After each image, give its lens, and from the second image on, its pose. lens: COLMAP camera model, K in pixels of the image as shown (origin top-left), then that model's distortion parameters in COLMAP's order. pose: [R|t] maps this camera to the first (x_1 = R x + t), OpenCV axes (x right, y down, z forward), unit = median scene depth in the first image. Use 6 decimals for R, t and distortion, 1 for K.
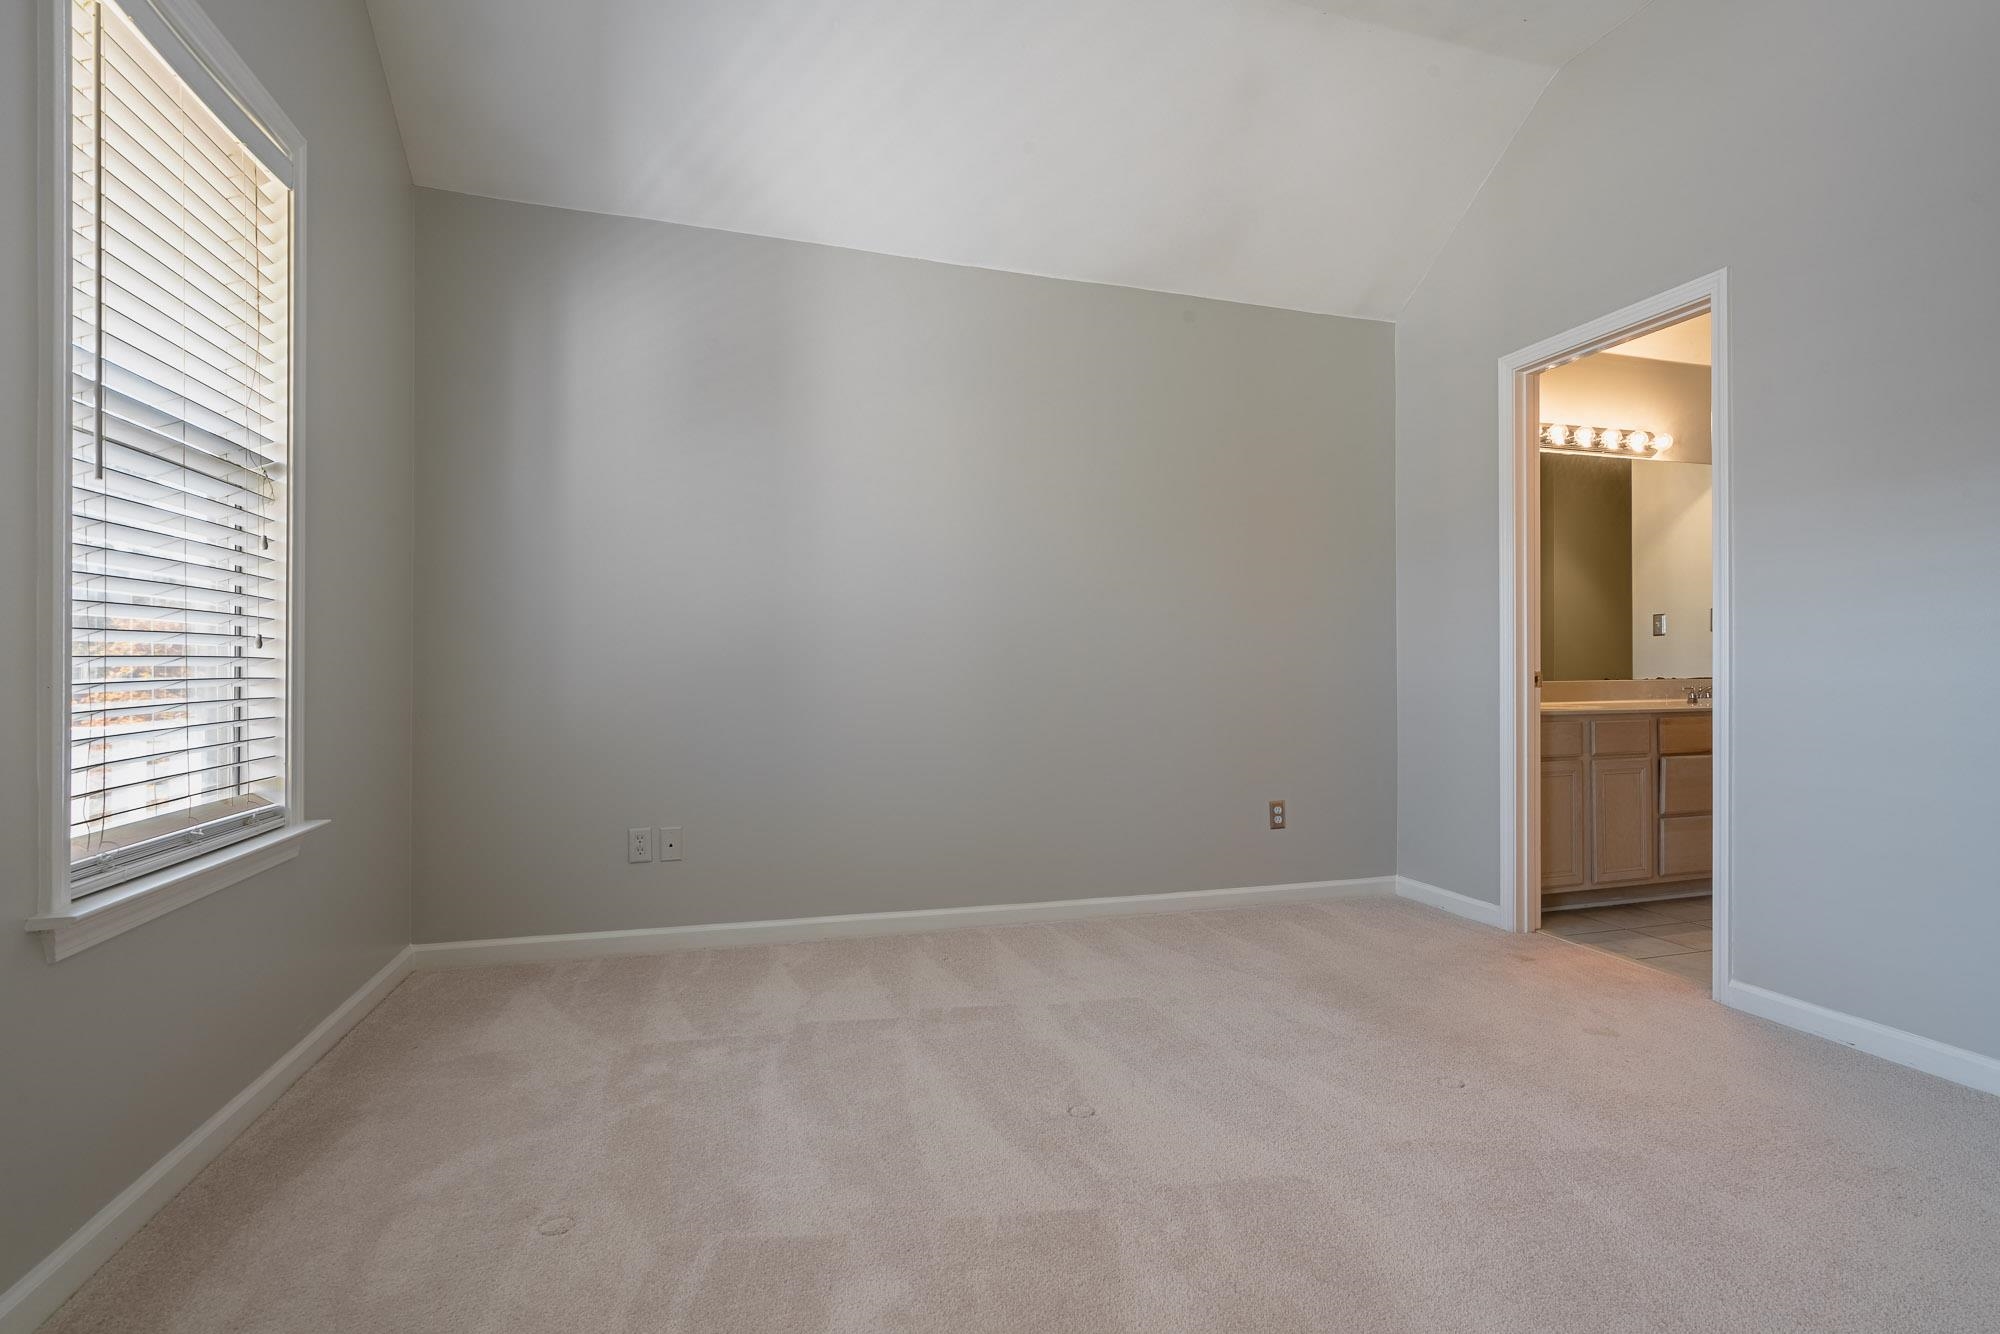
lens RADIAL K [[995.0, 0, 1078.3], [0, 995.0, 668.6], [0, 0, 1]] dist [0.003372, 0.000308]
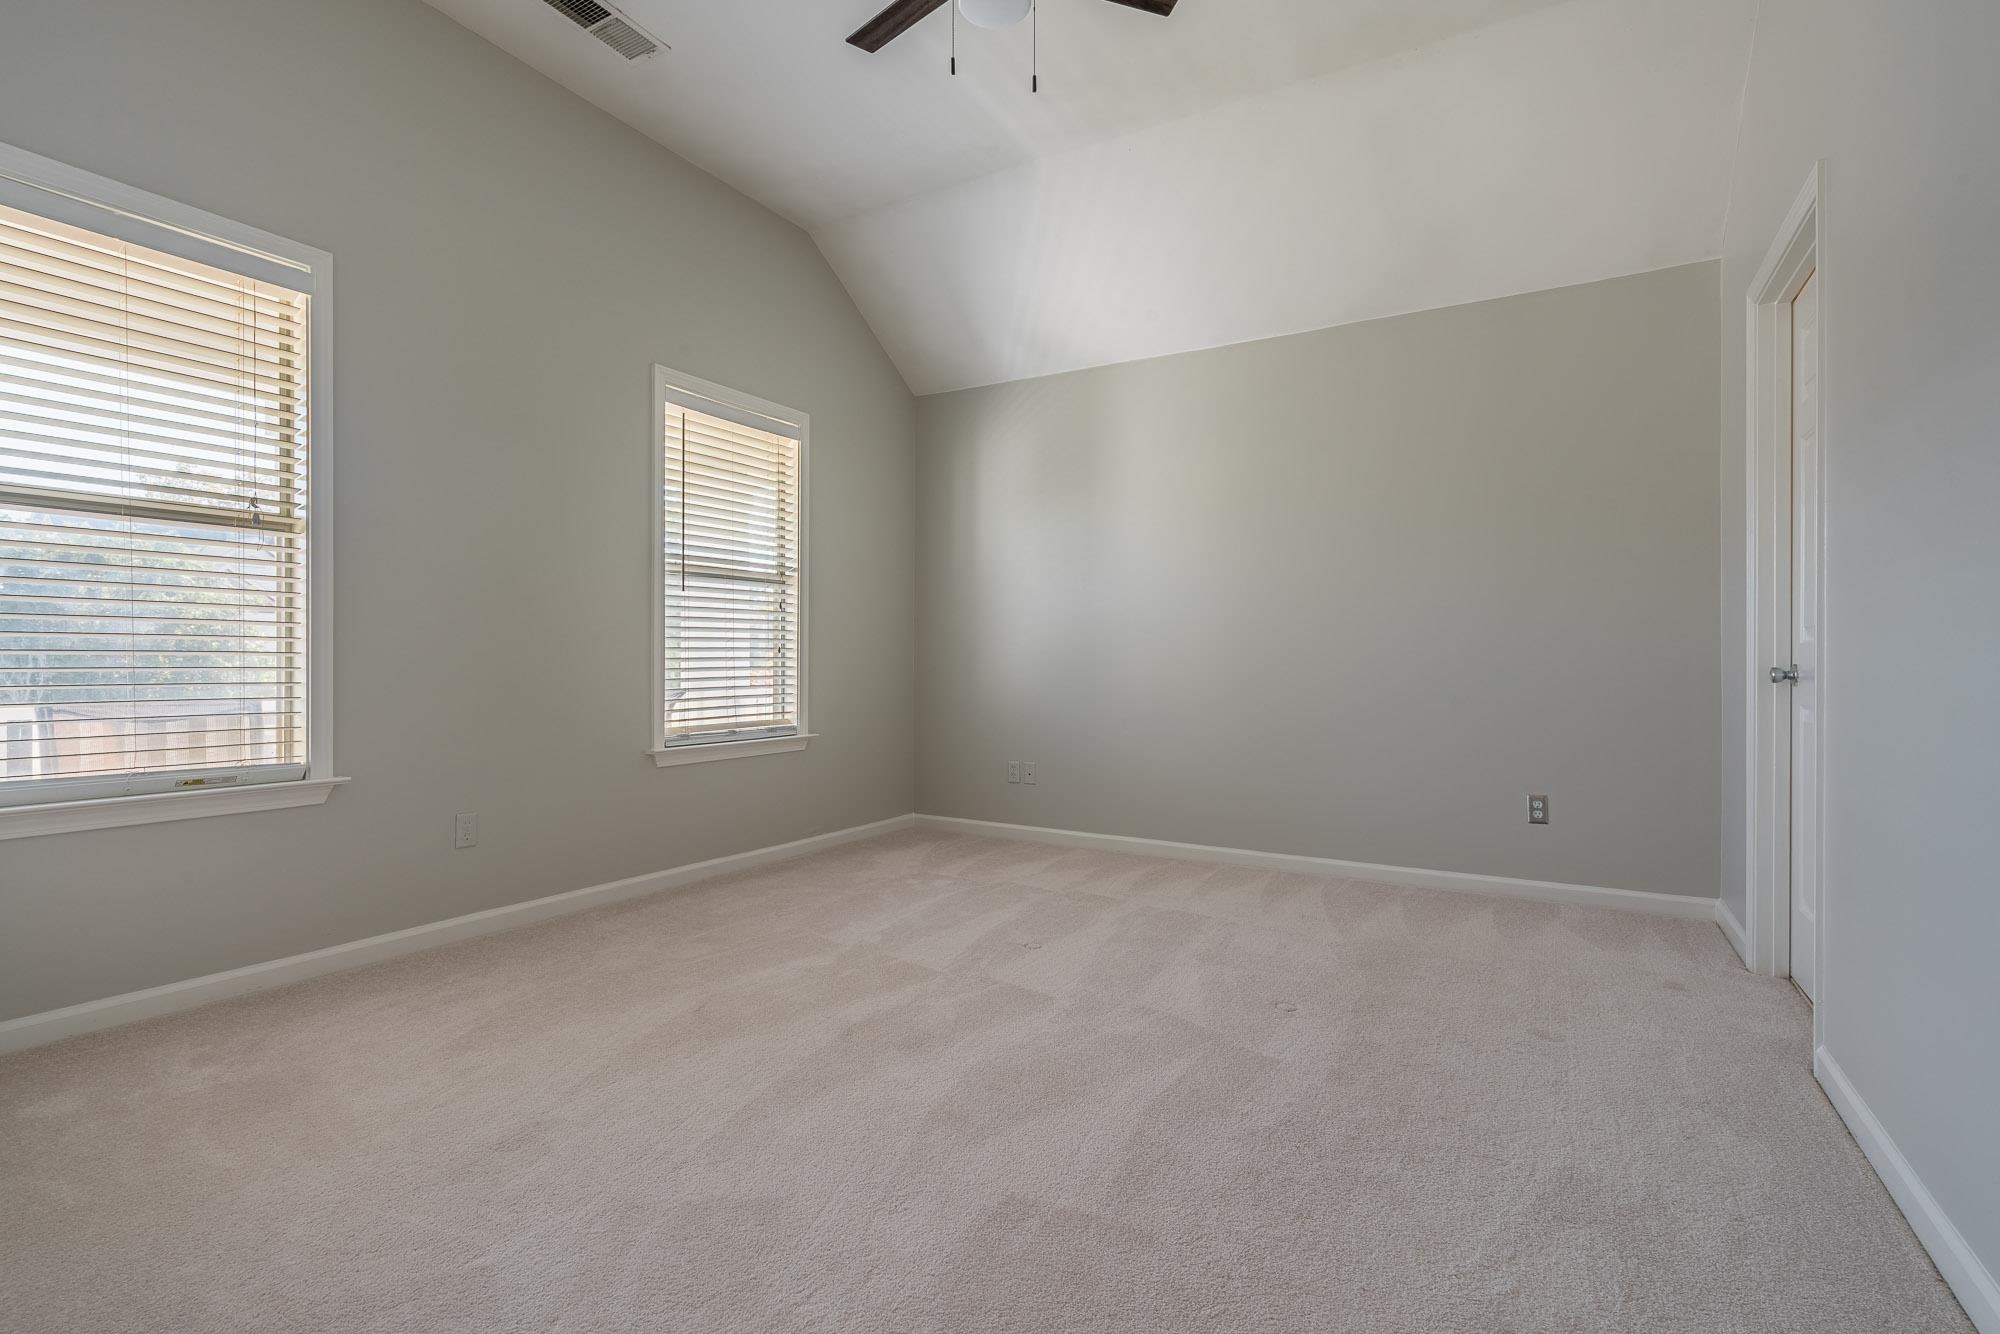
lens RADIAL K [[919.7, 0, 1000.0], [0, 919.7, 667.0], [0, 0, 1]] dist [-0.003665, -0.000546]
pose [[0.655792, 0.001158, -0.754941, 0.919204], [0.003353, 0.999984, 0.004446, 0.002796], [0.754934, -0.005447, 0.655778, 0.020562]]
